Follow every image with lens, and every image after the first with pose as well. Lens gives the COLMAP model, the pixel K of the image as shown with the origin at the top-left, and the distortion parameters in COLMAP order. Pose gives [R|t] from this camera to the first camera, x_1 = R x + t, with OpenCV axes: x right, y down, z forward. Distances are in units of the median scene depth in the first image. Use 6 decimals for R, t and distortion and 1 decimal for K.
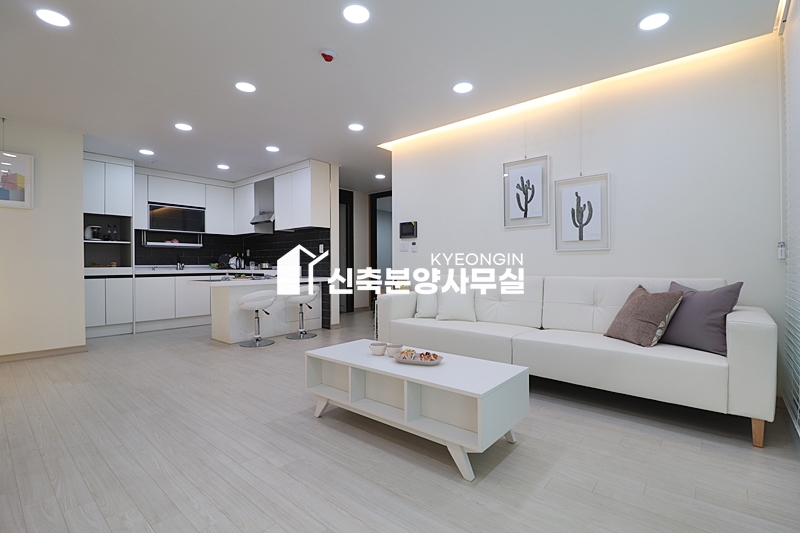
lens RADIAL K [[370.0, 0, 404.3], [0, 370.0, 267.3], [0, 0, 1]] dist [-0.000178, -0.012226]
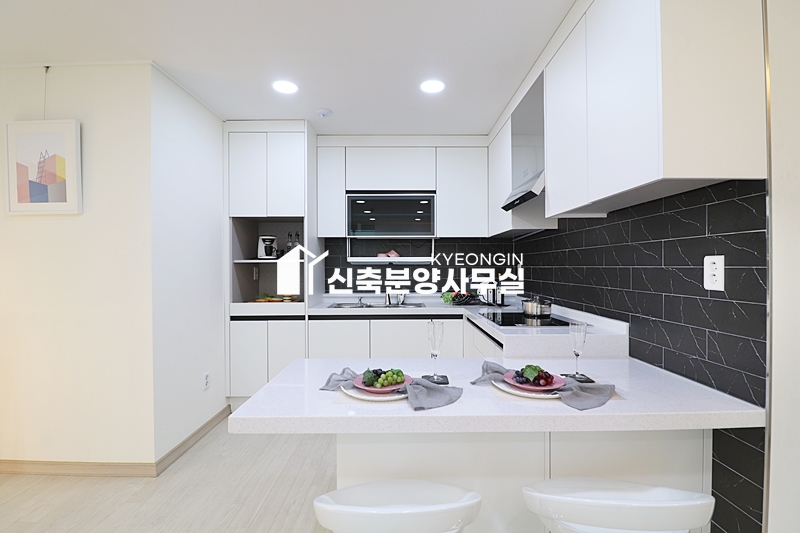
lens RADIAL K [[370.0, 0, 403.5], [0, 370.0, 266.5], [0, 0, 1]] dist [-0.000178, -0.012226]
pose [[0.649004, -0.000597, -0.760785, -0.205364], [-0.003575, 0.999986, -0.003834, -0.062264], [0.760777, 0.005208, 0.648993, 0.813760]]
